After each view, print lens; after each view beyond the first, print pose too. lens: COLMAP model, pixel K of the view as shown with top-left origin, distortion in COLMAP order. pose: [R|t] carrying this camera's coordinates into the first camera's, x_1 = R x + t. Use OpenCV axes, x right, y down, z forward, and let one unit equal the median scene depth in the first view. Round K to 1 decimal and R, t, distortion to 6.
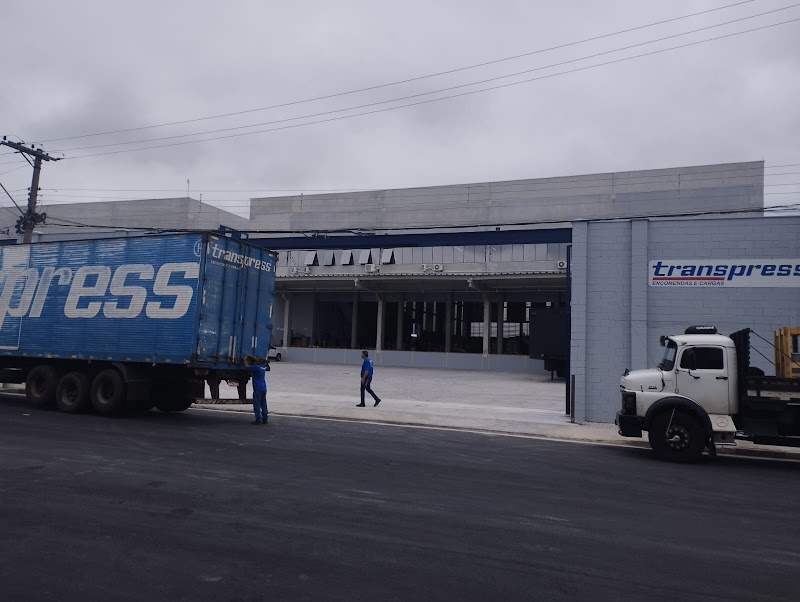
lens RADIAL K [[622.8, 0, 399.7], [0, 622.8, 300.8], [0, 0, 1]] dist [0.014609, -0.014524]
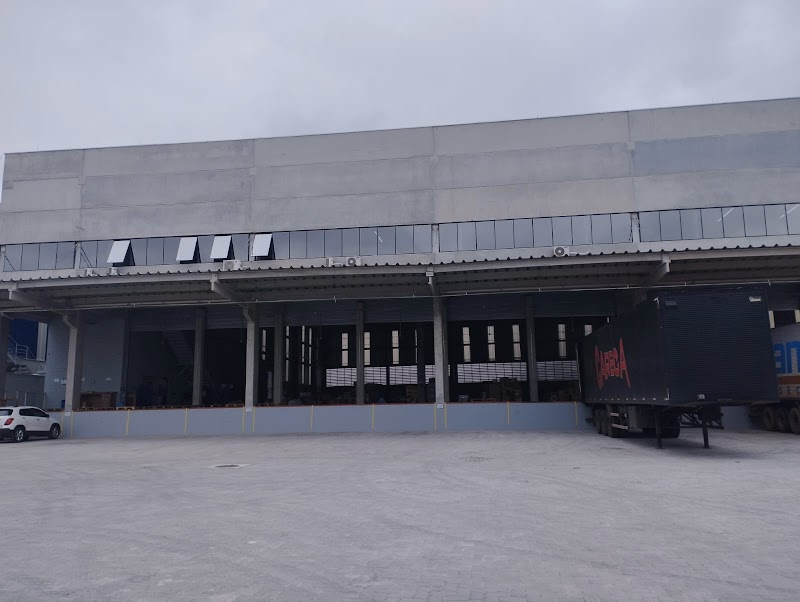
lens RADIAL K [[622.8, 0, 396.0], [0, 622.8, 301.1], [0, 0, 1]] dist [0.014609, -0.014524]
pose [[0.956808, -0.006975, 0.290636, -0.065992], [0.031970, 0.996173, -0.081343, 0.030764], [-0.288957, 0.087122, 0.953370, 0.377787]]
